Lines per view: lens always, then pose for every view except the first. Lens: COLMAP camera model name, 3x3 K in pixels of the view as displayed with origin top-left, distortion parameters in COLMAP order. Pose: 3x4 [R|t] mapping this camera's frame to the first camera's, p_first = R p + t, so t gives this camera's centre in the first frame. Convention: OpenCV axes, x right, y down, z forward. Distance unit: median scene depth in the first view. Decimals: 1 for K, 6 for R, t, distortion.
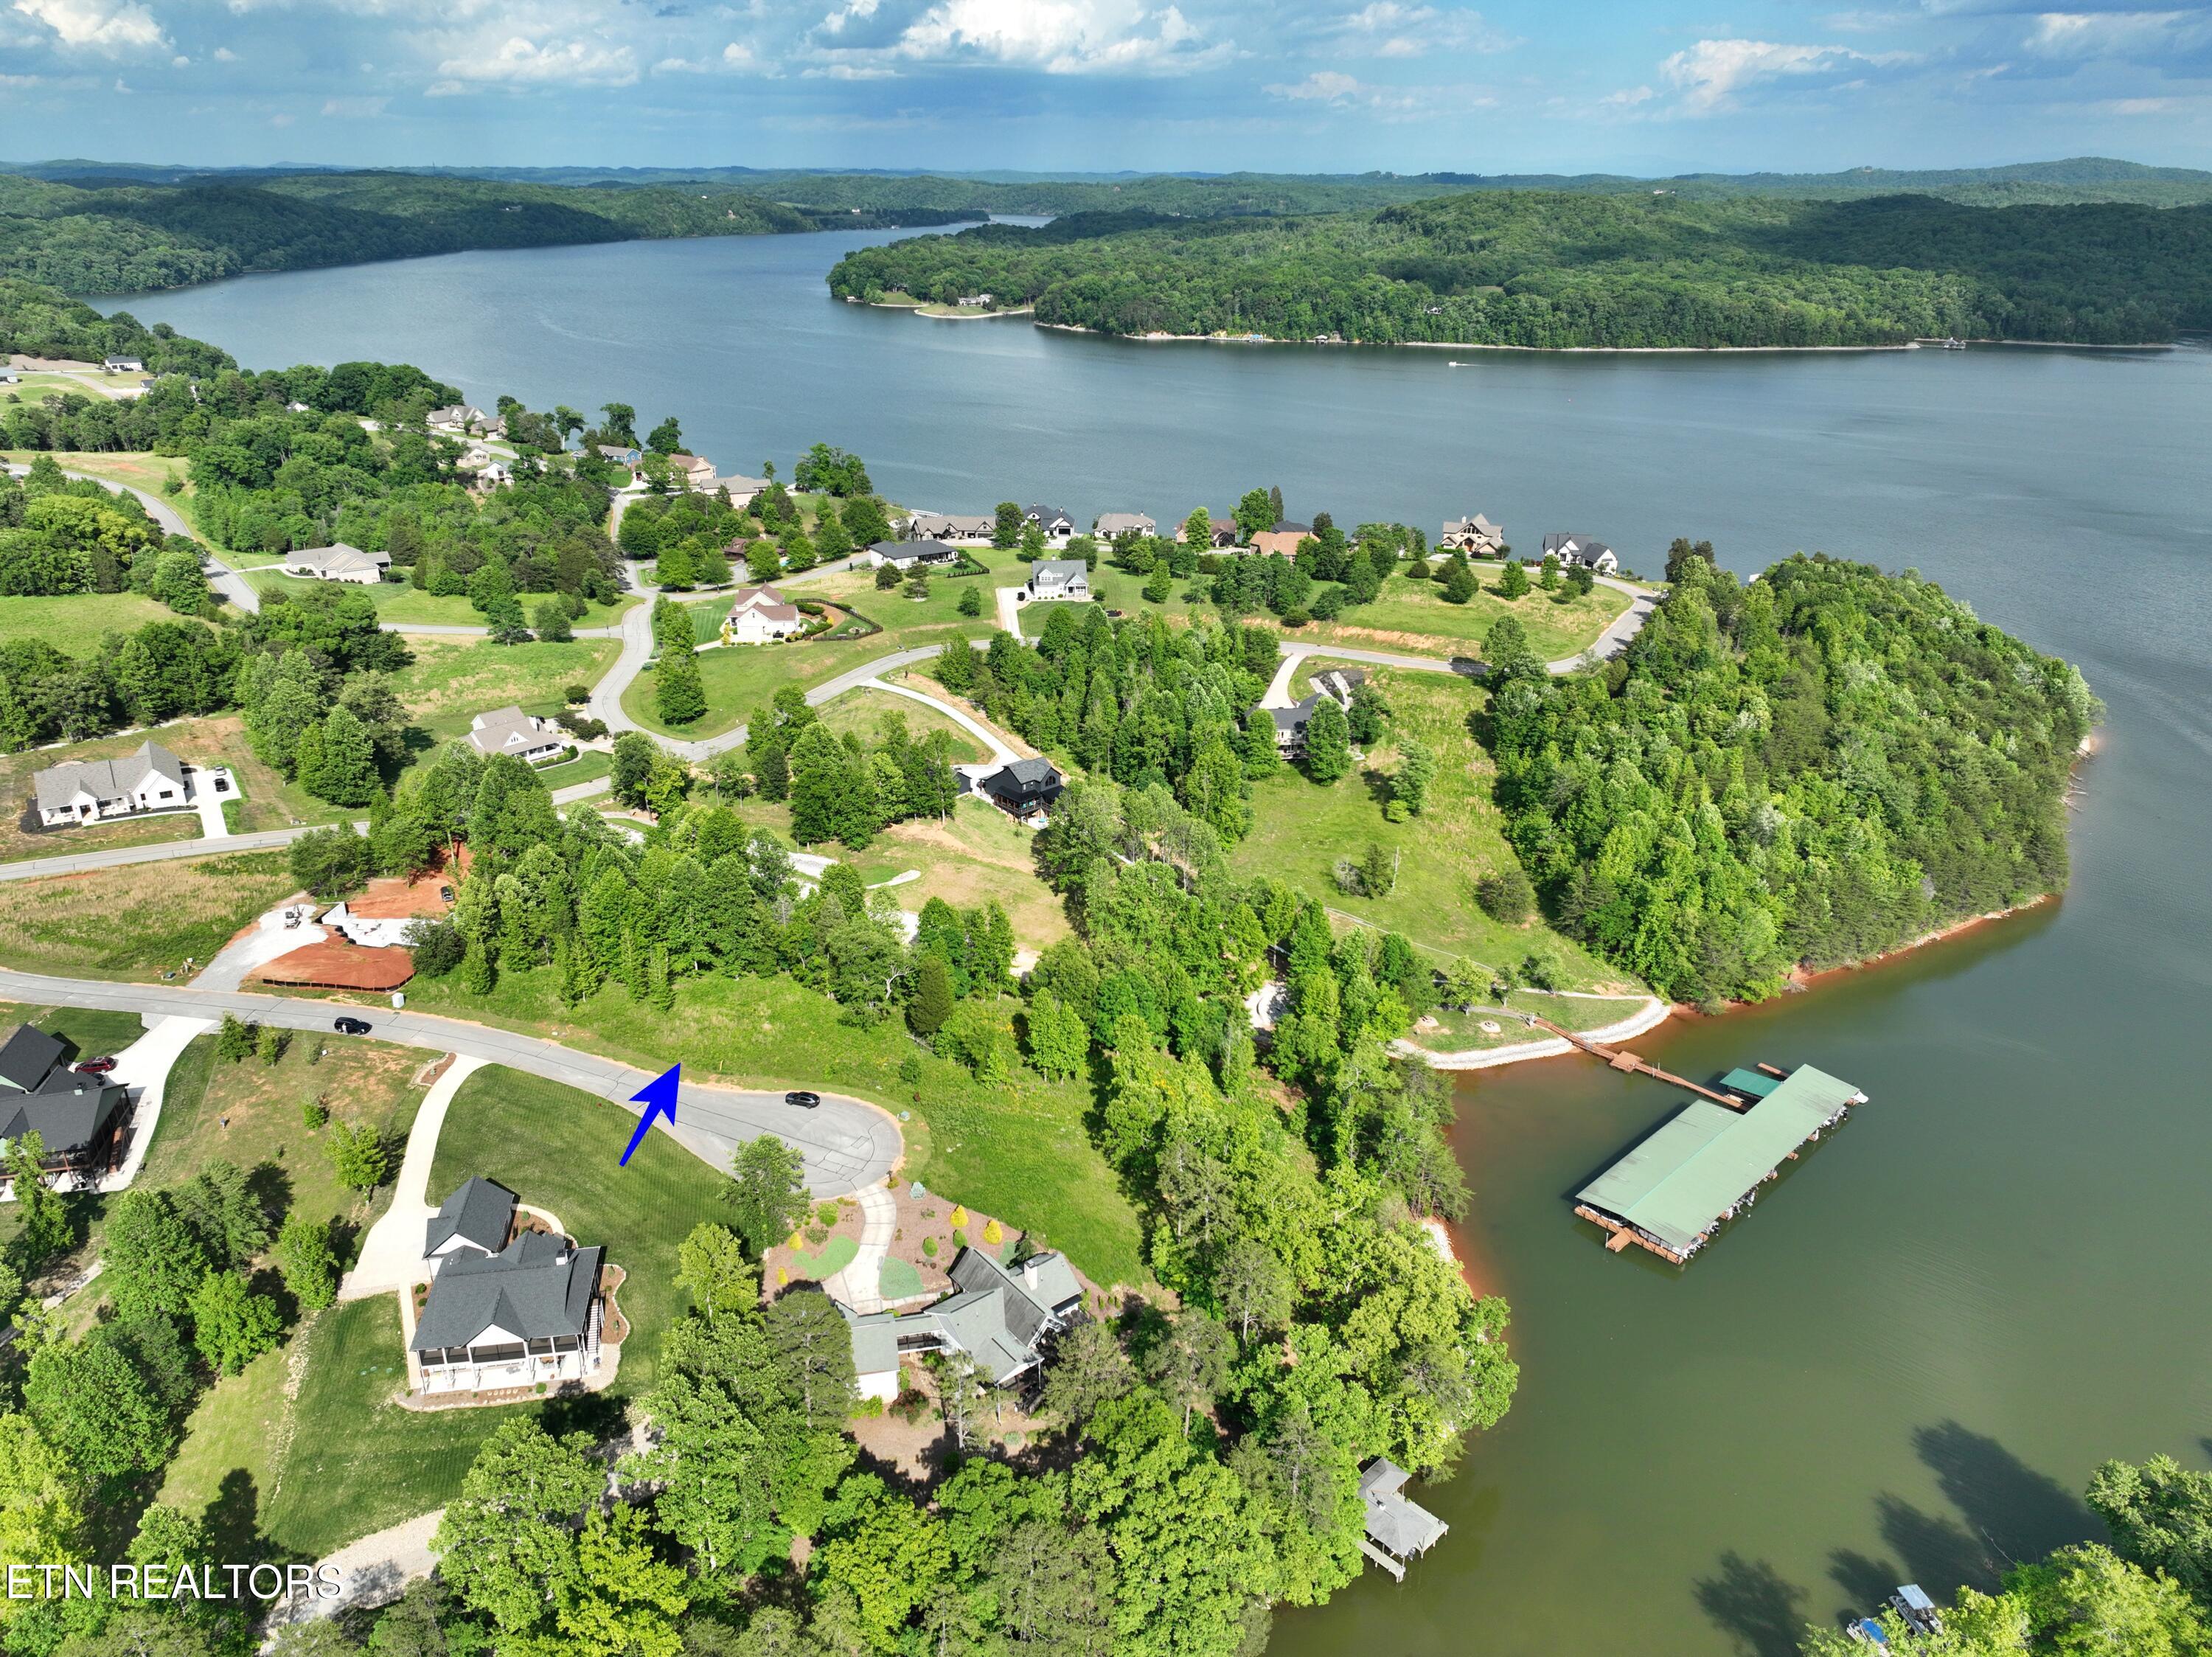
lens RADIAL K [[1559.9, 0, 1109.3], [0, 1559.9, 825.9], [0, 0, 1]] dist [0.002029, 0.018306]
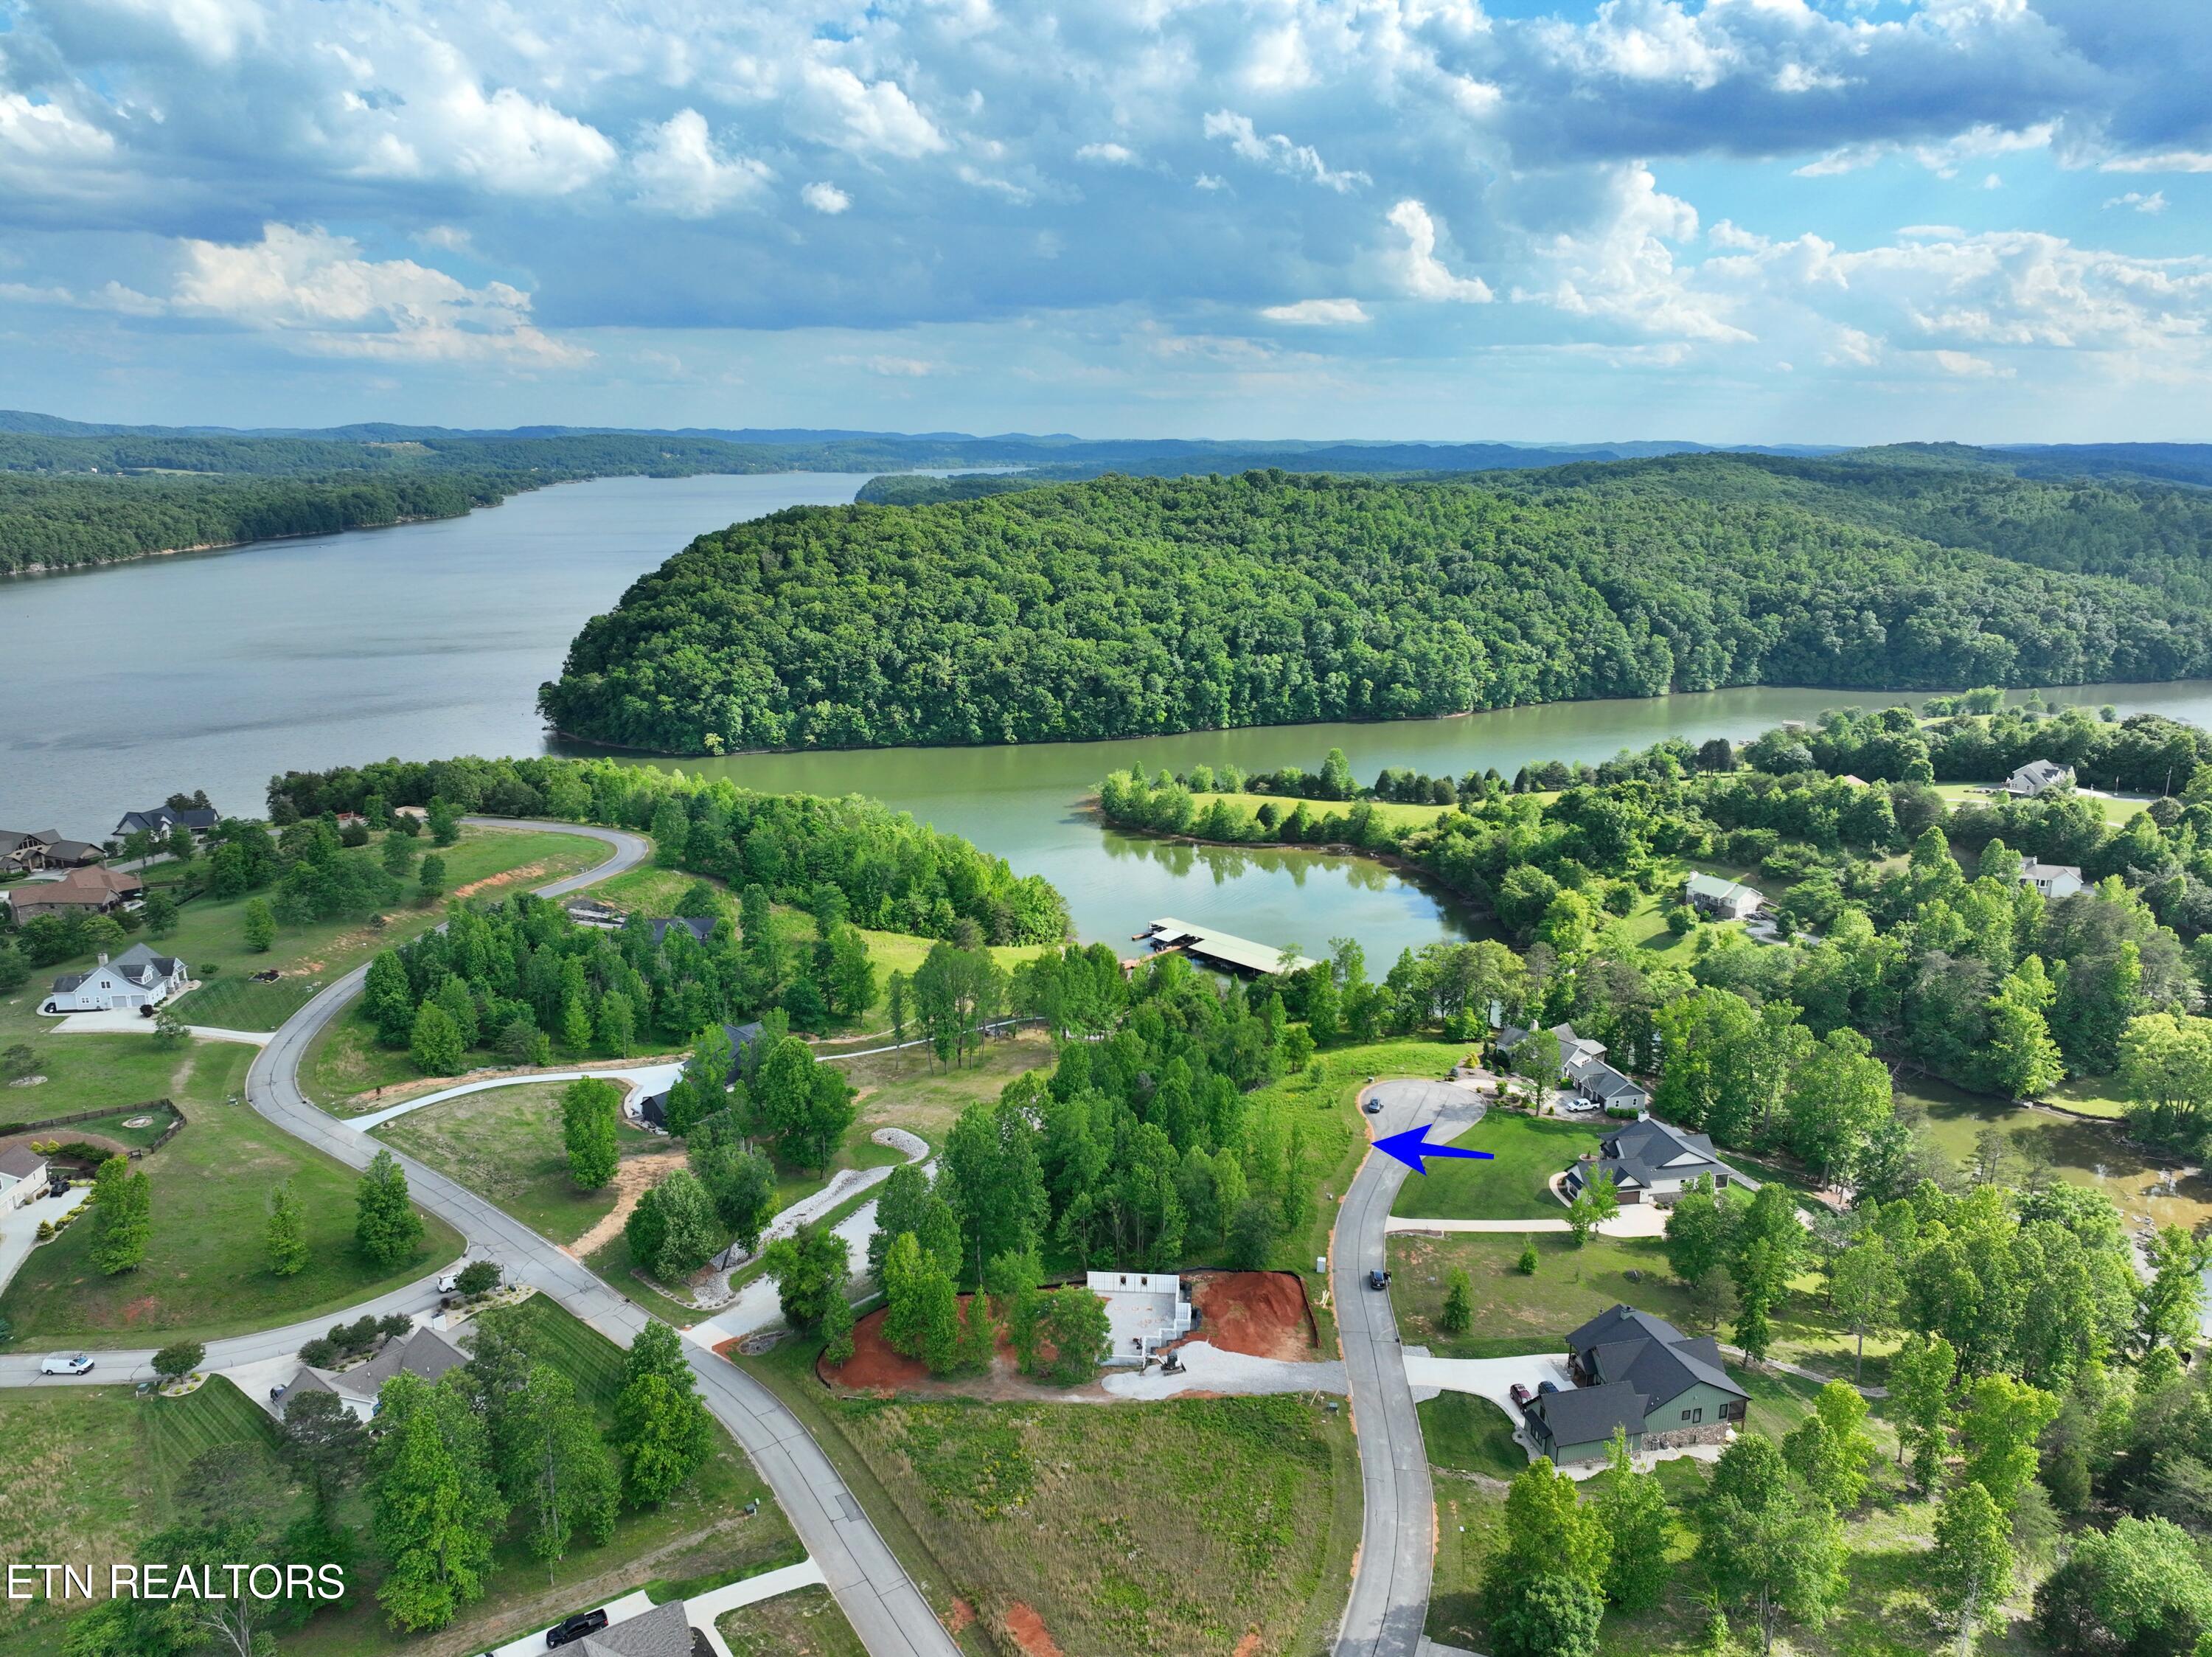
lens RADIAL K [[1559.9, 0, 1107.2], [0, 1559.9, 827.2], [0, 0, 1]] dist [0.002029, 0.018306]
pose [[-0.022877, -0.248162, 0.968448, -0.675342], [0.382167, 0.892960, 0.237846, -0.208581], [-0.923810, 0.375551, 0.074411, 0.489621]]
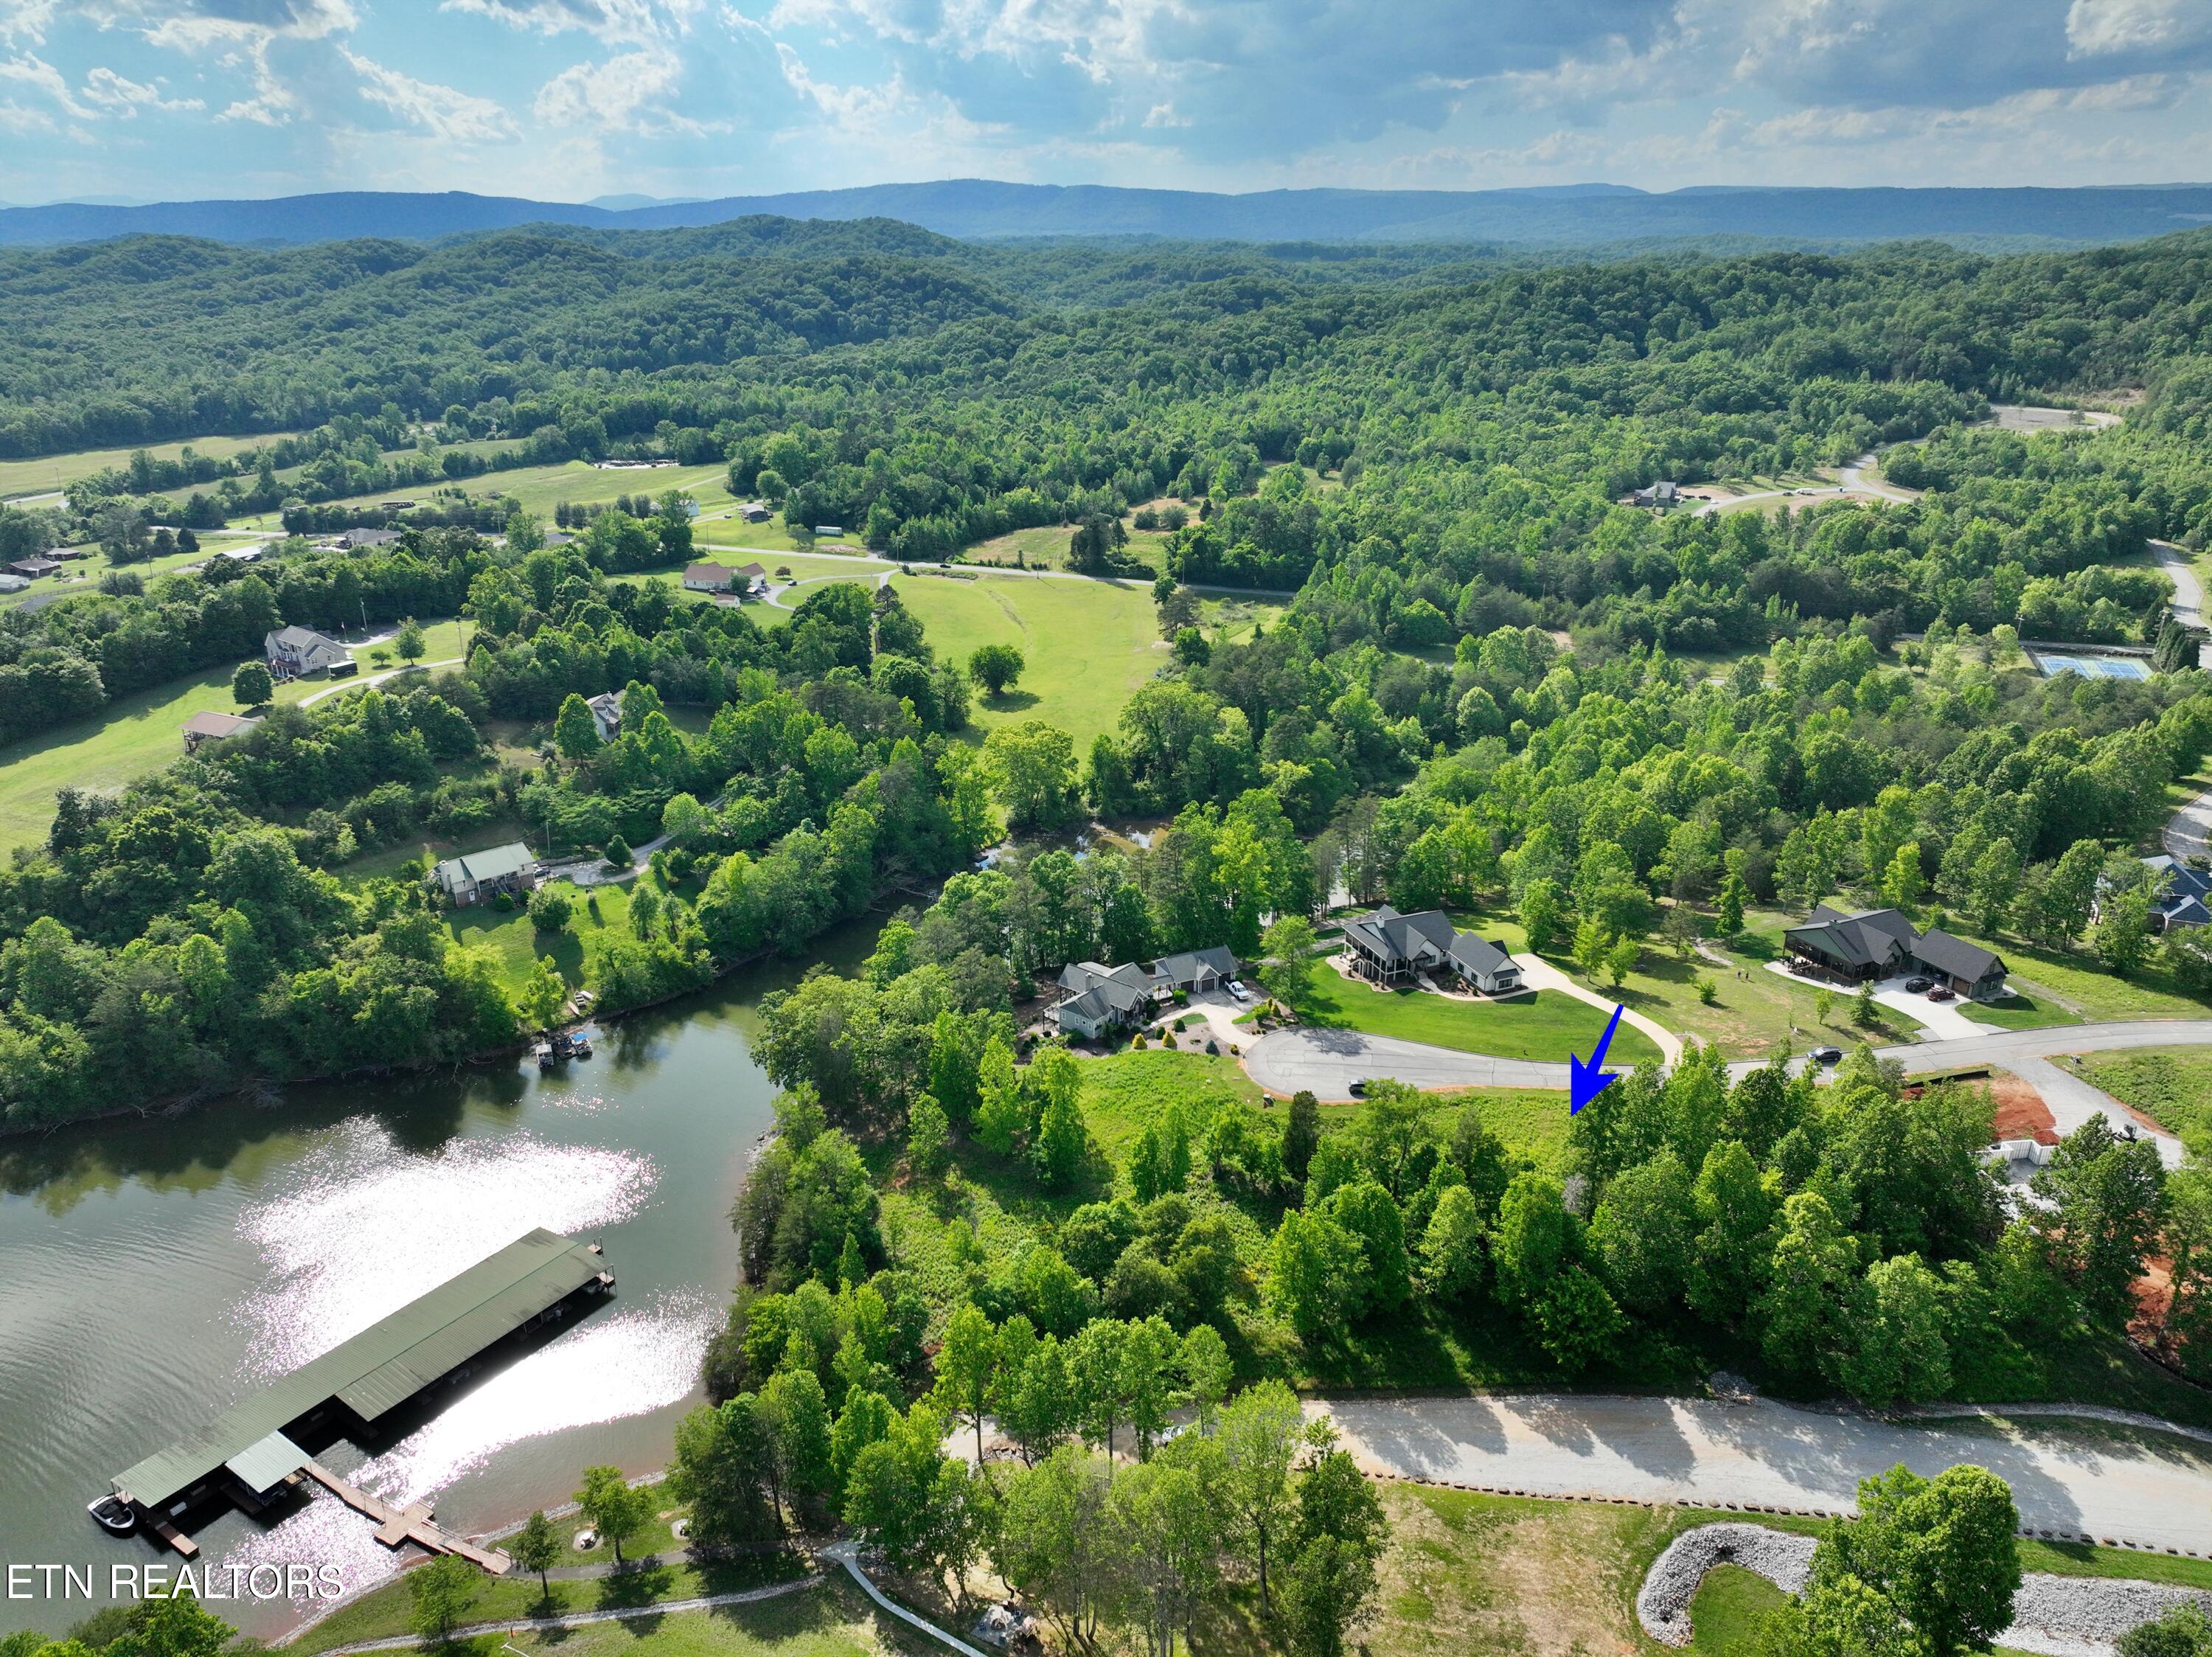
lens RADIAL K [[1559.9, 0, 1121.1], [0, 1559.9, 828.9], [0, 0, 1]] dist [0.002029, 0.018306]
pose [[-0.975534, 0.074540, -0.206825, 0.083336], [-0.089070, 0.726092, 0.681804, -0.318646], [0.200996, 0.683545, -0.701689, 0.763064]]
